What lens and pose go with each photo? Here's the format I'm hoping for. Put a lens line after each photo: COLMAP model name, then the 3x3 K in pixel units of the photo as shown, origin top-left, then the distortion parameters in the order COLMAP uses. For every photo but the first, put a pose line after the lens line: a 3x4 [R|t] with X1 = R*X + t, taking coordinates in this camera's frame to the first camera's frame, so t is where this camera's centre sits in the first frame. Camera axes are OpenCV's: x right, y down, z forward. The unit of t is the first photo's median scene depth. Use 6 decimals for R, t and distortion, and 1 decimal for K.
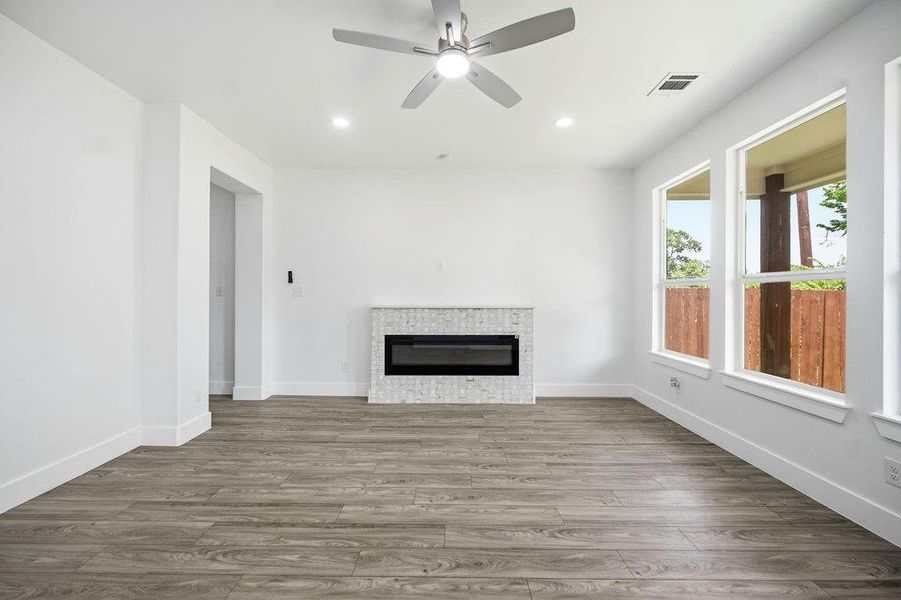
lens RADIAL K [[360.4, 0, 449.8], [0, 360.4, 295.8], [0, 0, 1]] dist [-0.005117, -0.000422]
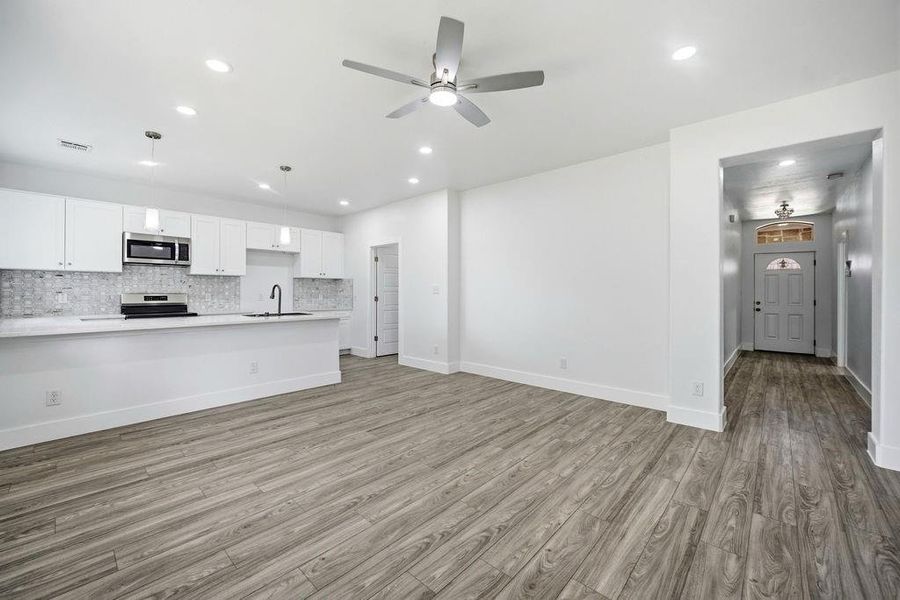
lens RADIAL K [[360.0, 0, 447.6], [0, 360.0, 291.1], [0, 0, 1]] dist [-0.005117, -0.000422]
pose [[-0.676612, -0.010660, -0.736263, 0.585219], [-0.007606, 0.999943, -0.007488, 0.004659], [0.736301, 0.000534, -0.676654, 1.222483]]
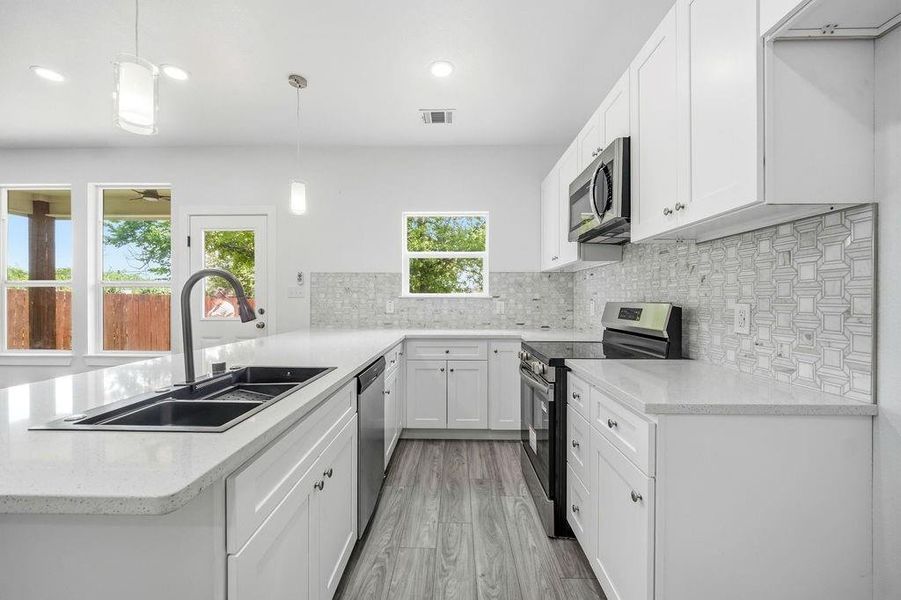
lens RADIAL K [[360.4, 0, 447.9], [0, 360.4, 299.9], [0, 0, 1]] dist [-0.005117, -0.000422]
pose [[0.020912, -0.009631, 0.999735, -0.479339], [0.001285, 0.999953, 0.009606, 0.001617], [-0.999780, 0.001084, 0.020923, -0.670648]]
